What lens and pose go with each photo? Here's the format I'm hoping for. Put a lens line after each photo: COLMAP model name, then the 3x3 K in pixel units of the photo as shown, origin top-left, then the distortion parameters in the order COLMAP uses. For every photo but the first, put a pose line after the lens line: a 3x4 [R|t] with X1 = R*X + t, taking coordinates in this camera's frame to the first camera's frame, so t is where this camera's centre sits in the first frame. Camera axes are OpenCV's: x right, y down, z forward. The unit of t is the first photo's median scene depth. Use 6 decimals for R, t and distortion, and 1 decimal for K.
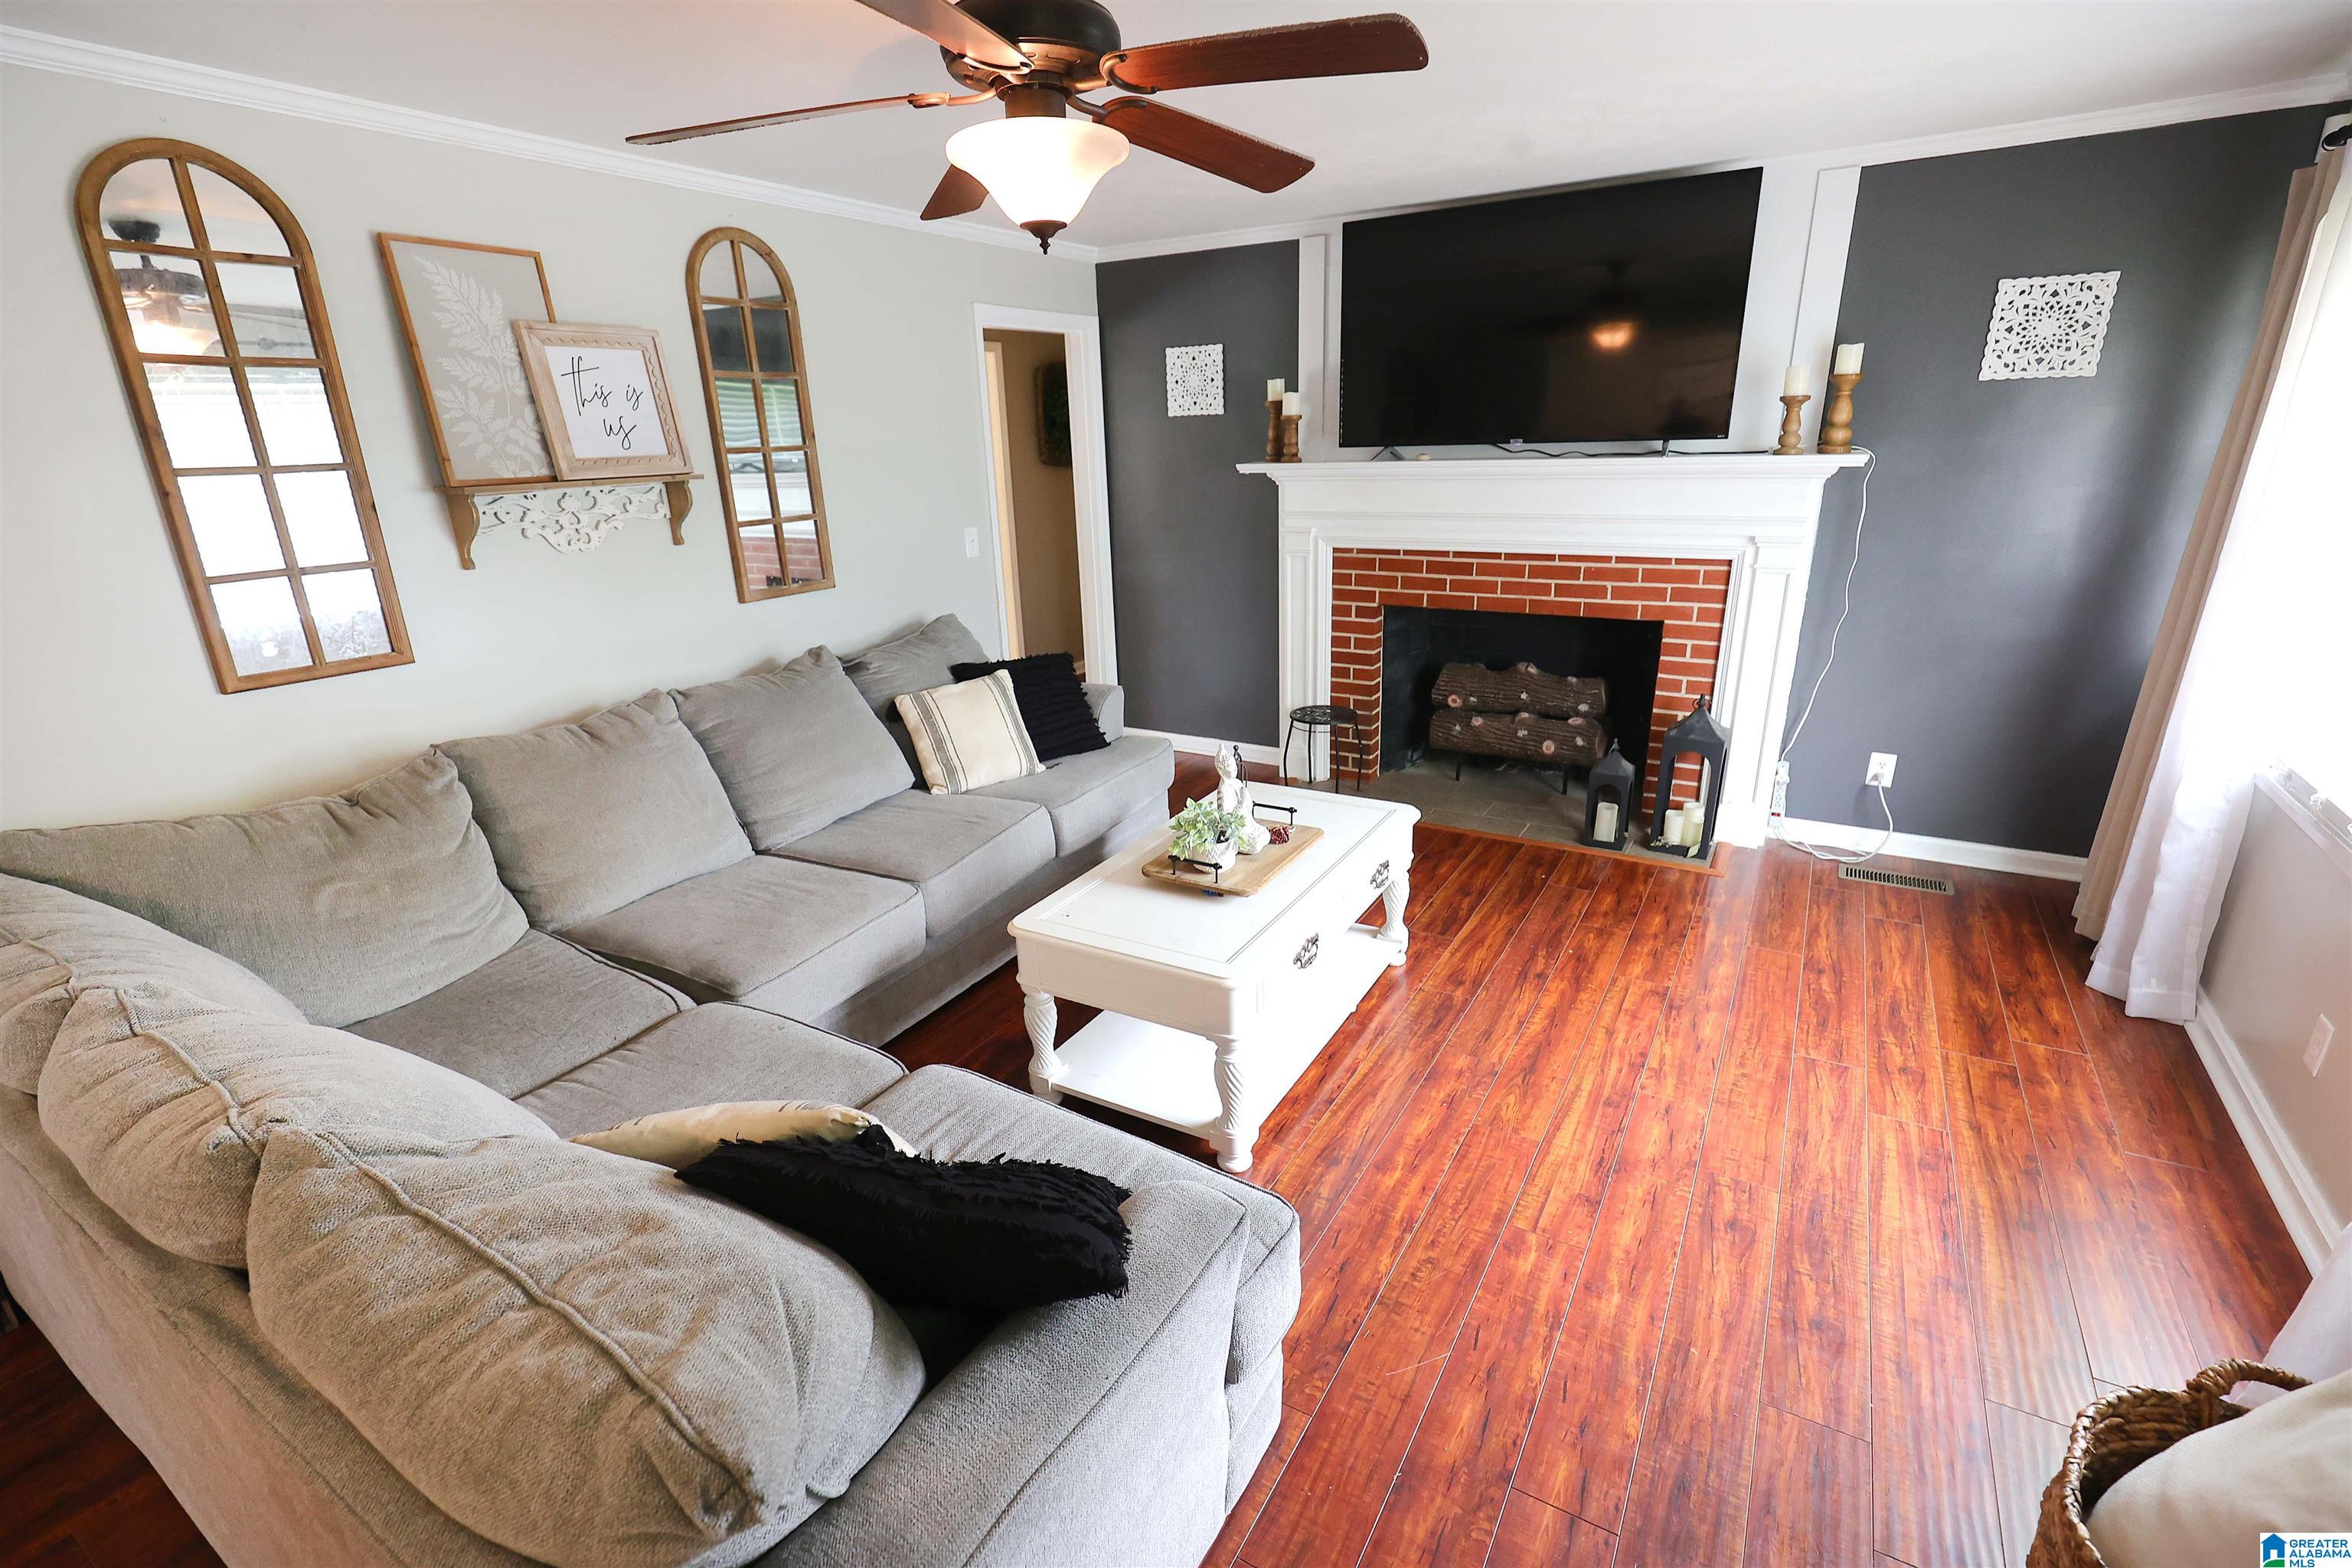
lens RADIAL K [[1060.0, 0, 1172.0], [0, 1060.0, 801.8], [0, 0, 1]] dist [0.000918, -0.000697]
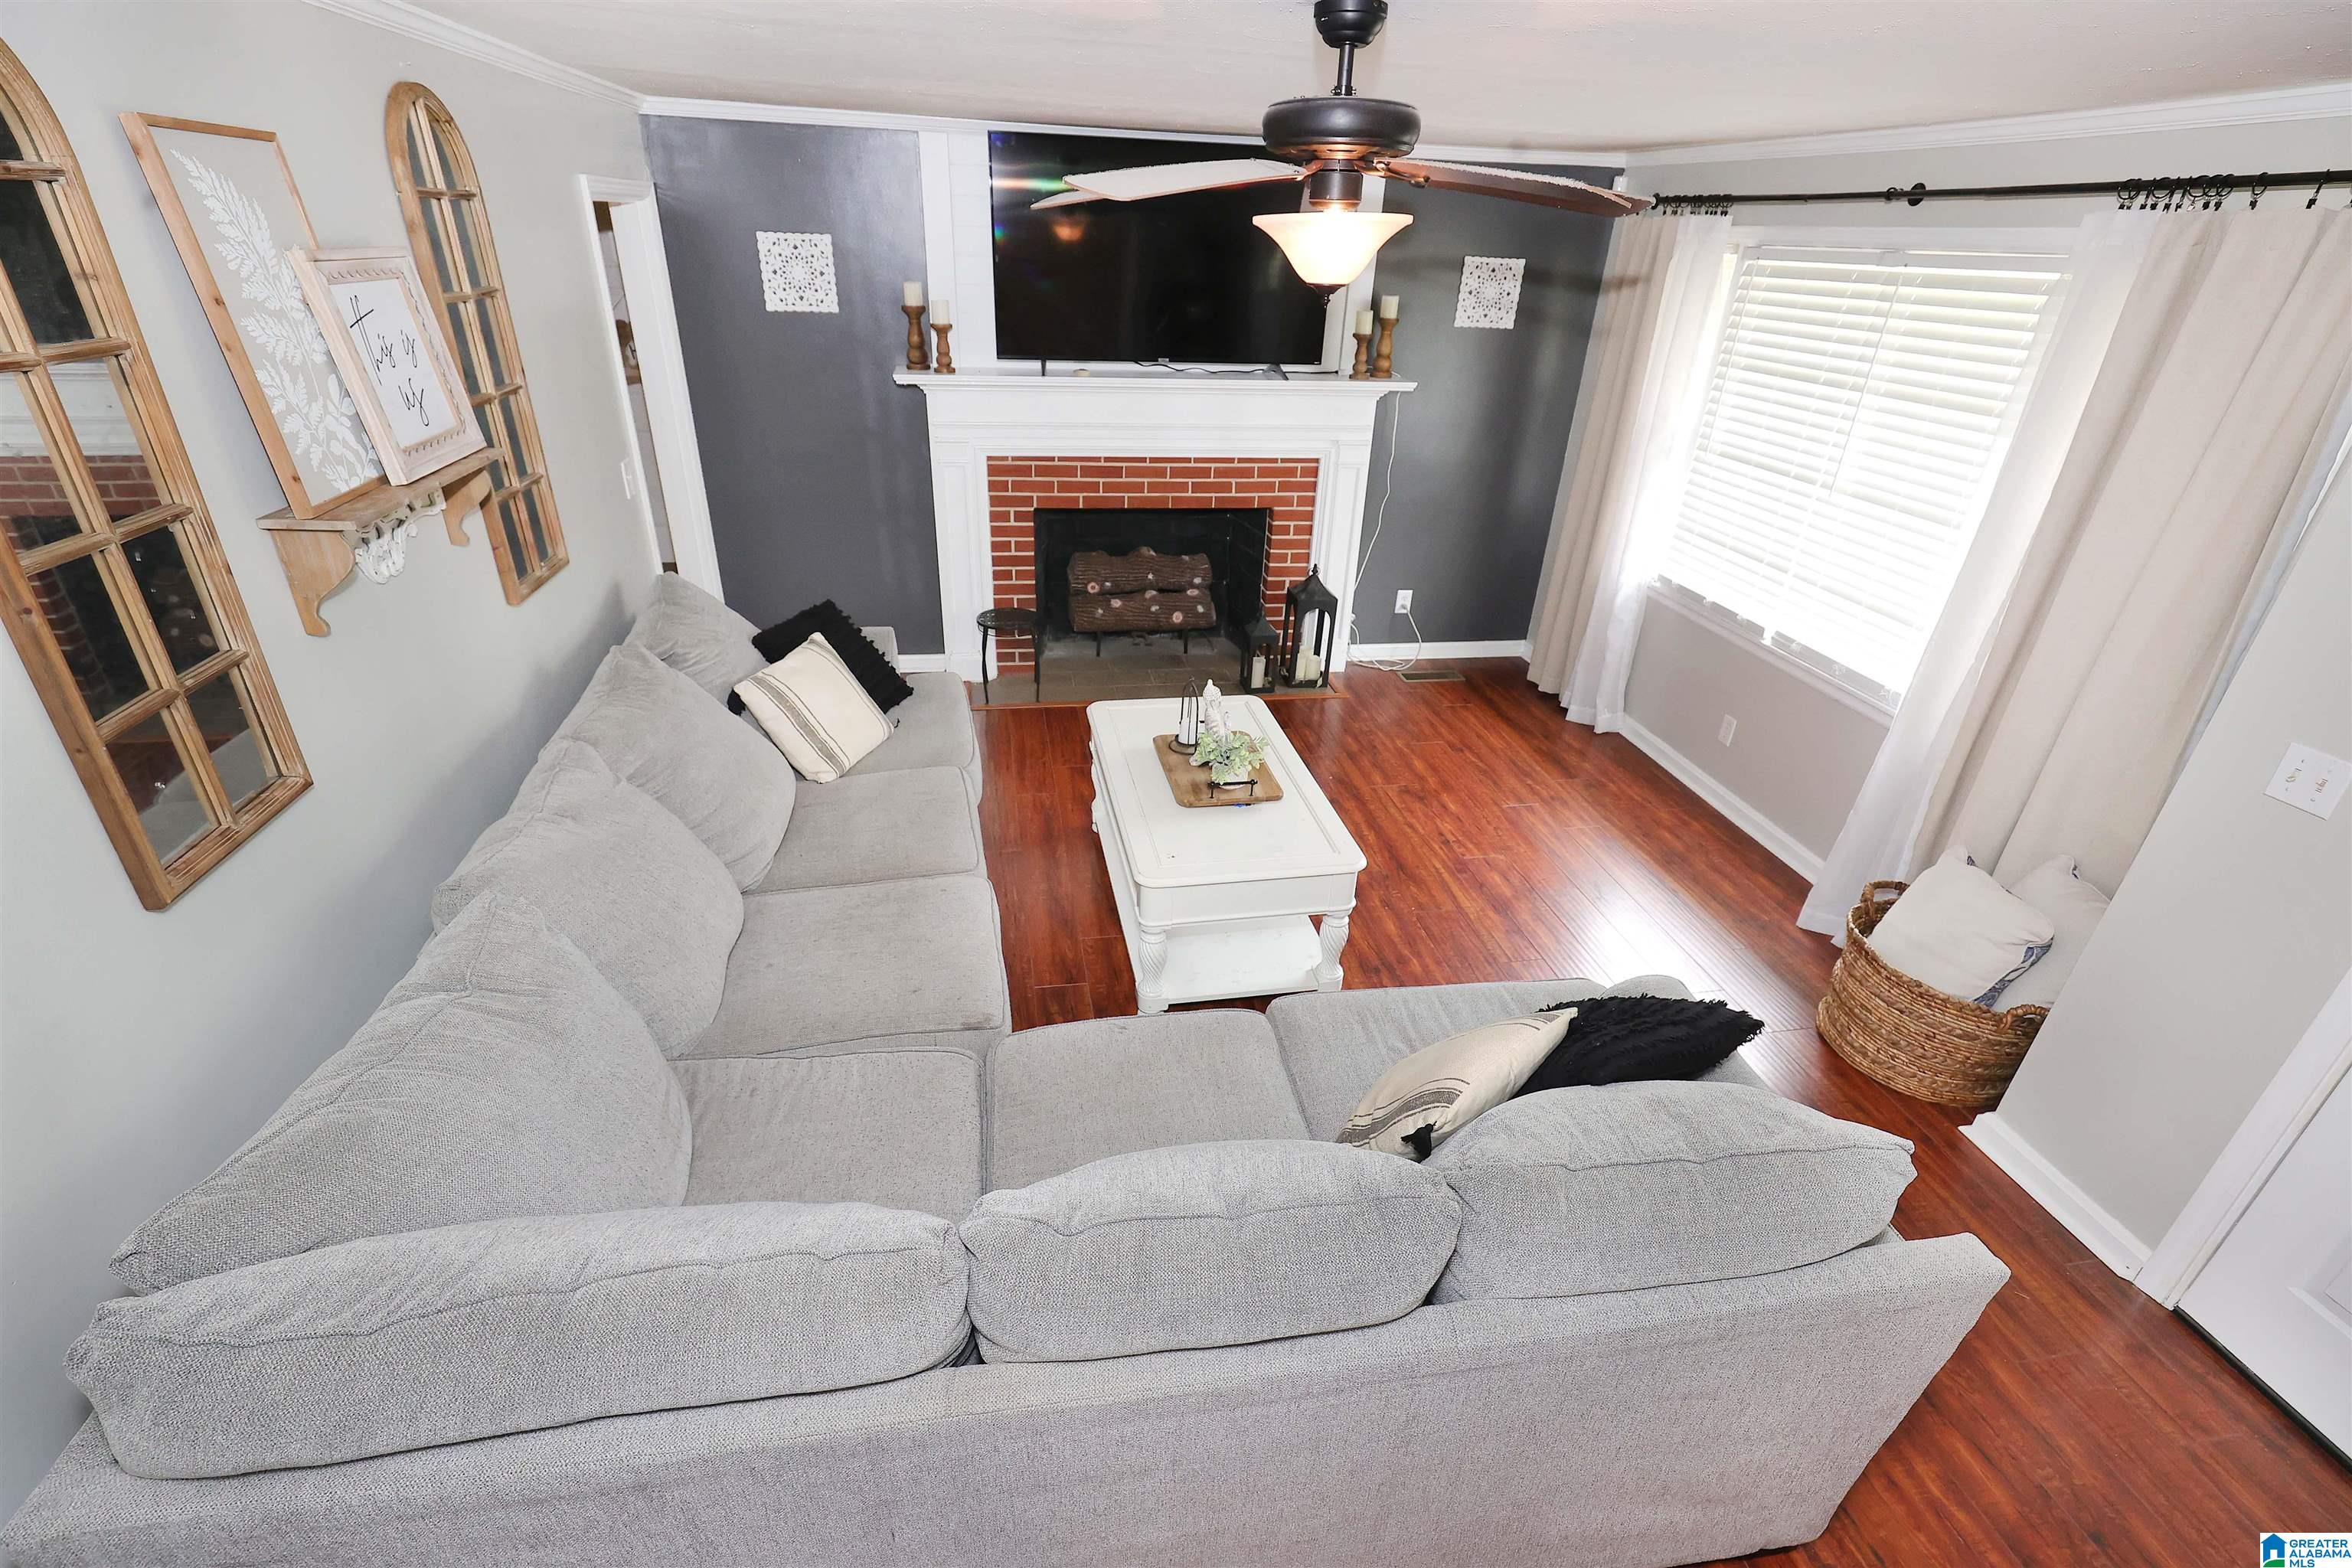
lens RADIAL K [[1060.0, 0, 1172.0], [0, 1060.0, 801.8], [0, 0, 1]] dist [0.000918, -0.000697]
pose [[0.751790, -0.259471, 0.606206, -0.489426], [0.161515, 0.963782, 0.212218, -0.120228], [-0.639315, -0.061632, 0.766471, 0.081563]]
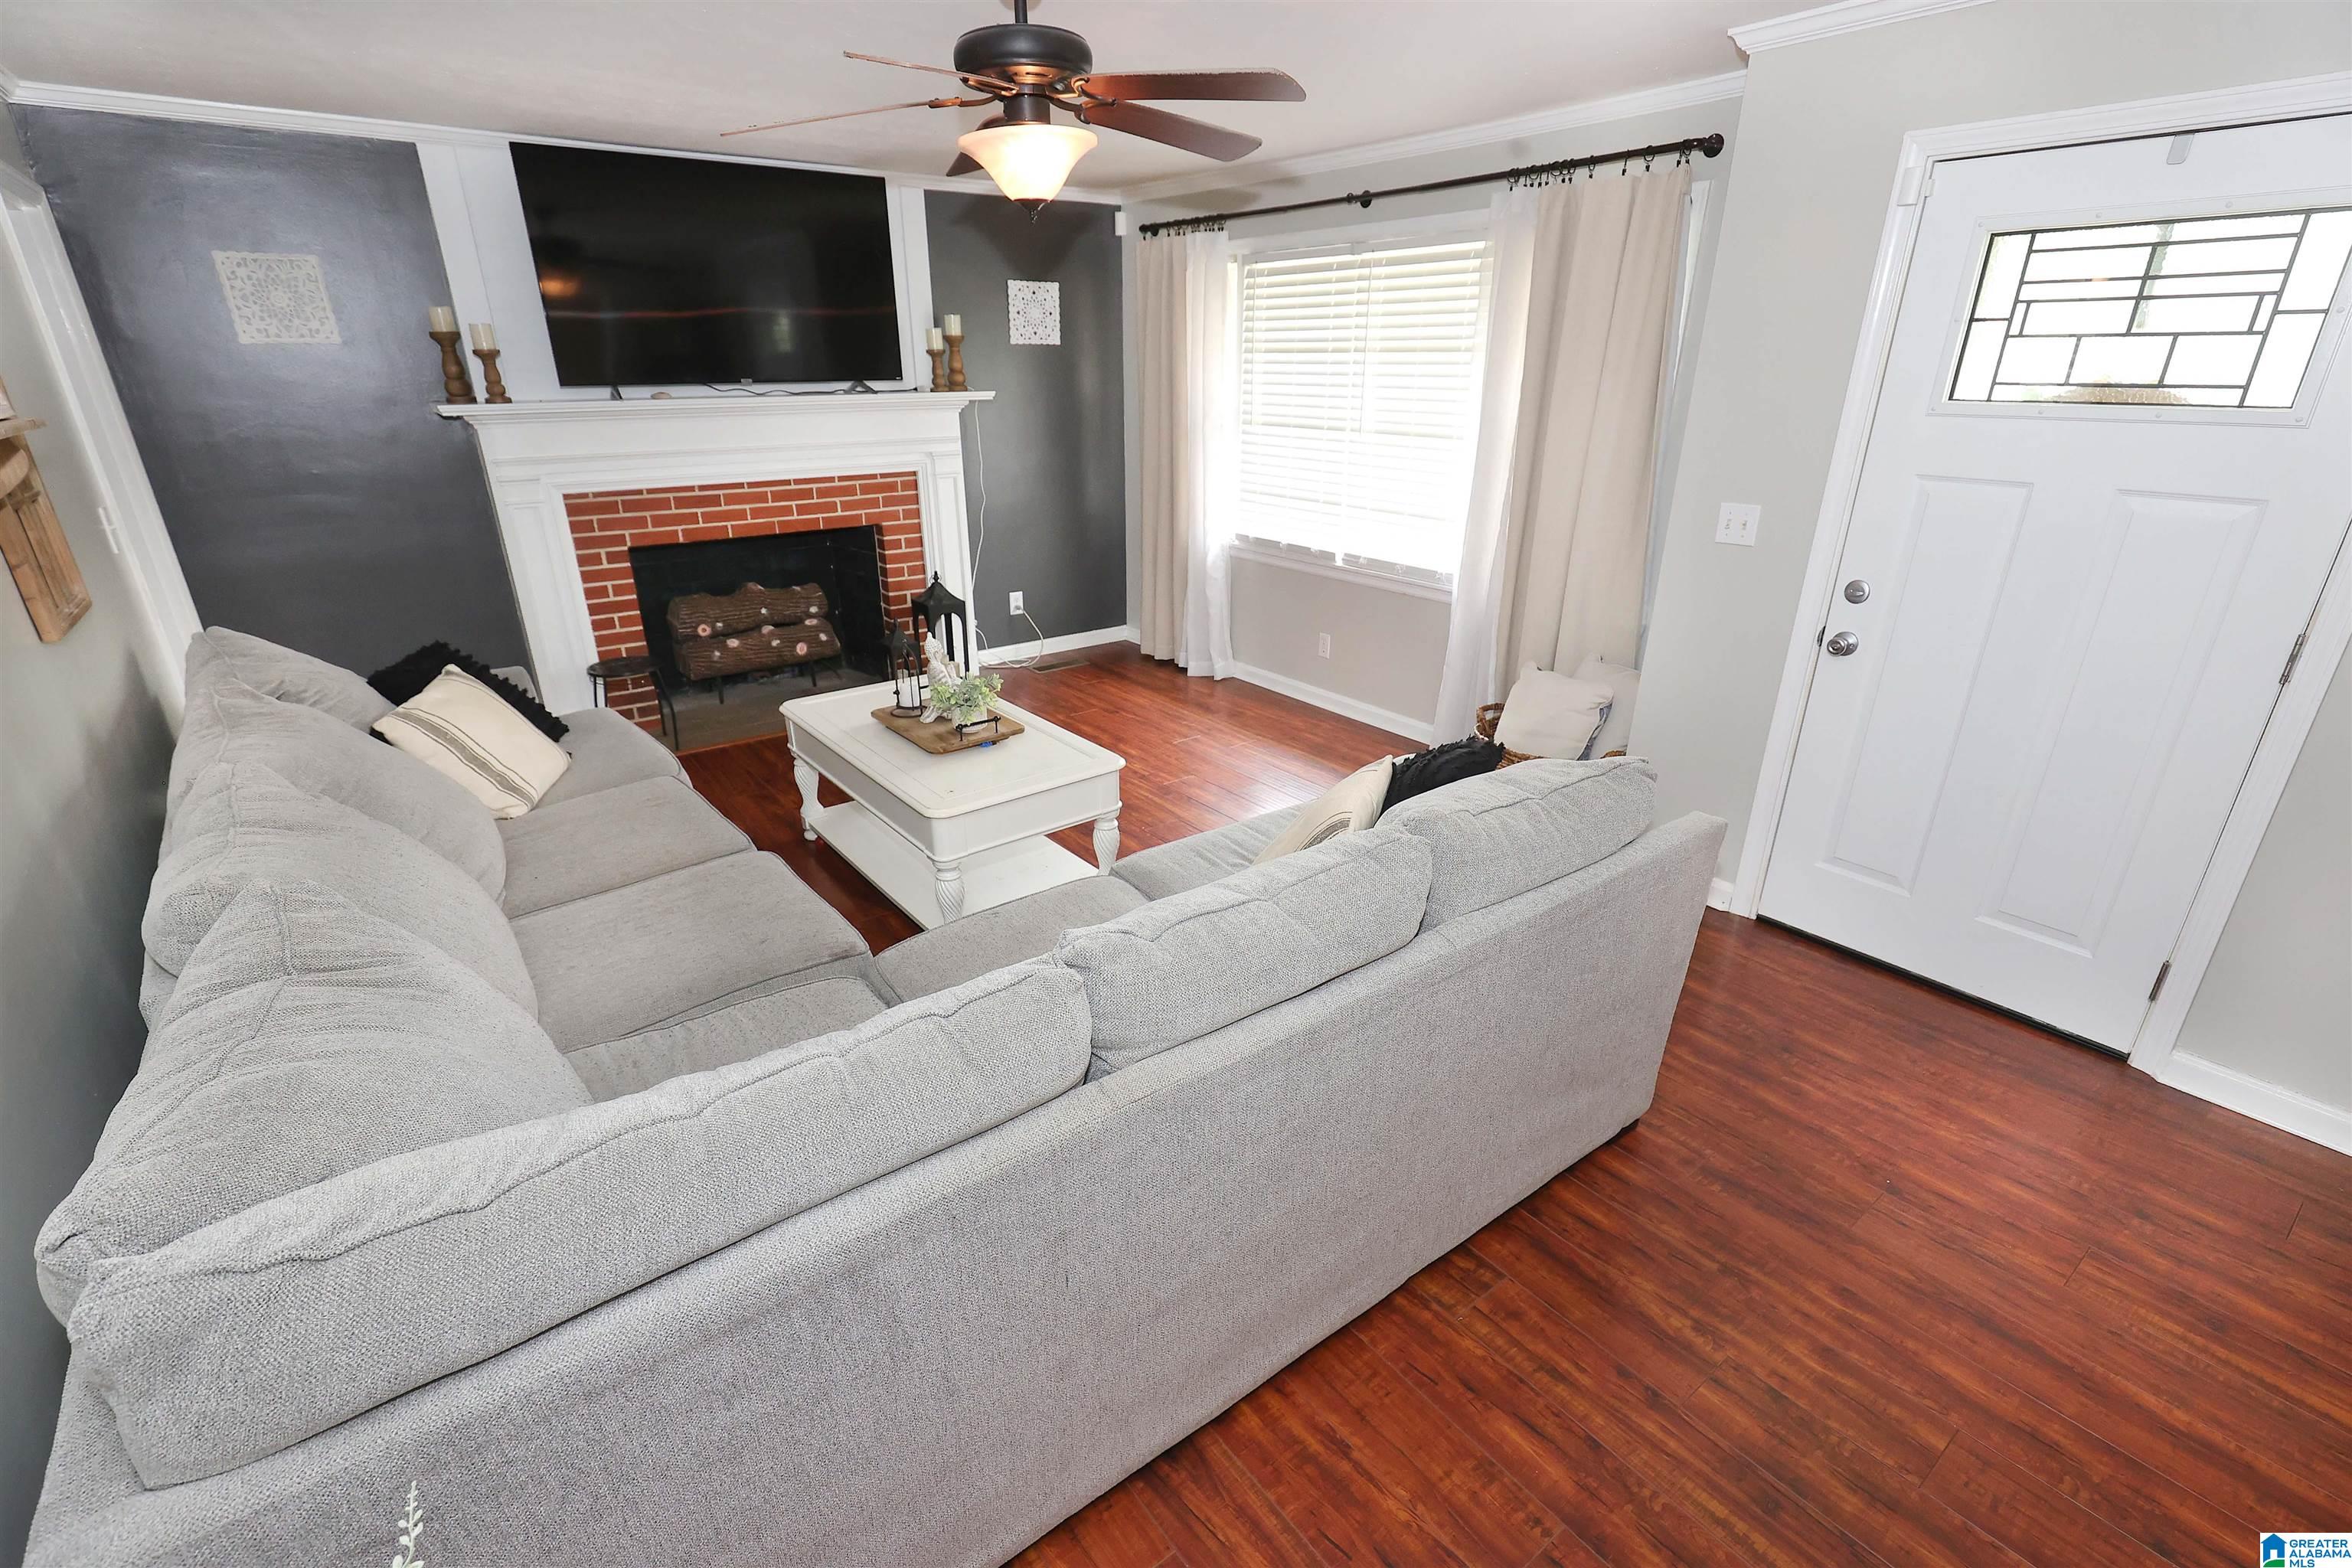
lens RADIAL K [[1060.0, 0, 1172.0], [0, 1060.0, 801.8], [0, 0, 1]] dist [0.000918, -0.000697]
pose [[0.369074, -0.333568, 0.867478, -0.639248], [0.298745, 0.926419, 0.229129, -0.046579], [-0.880078, 0.174589, 0.441568, 0.176773]]
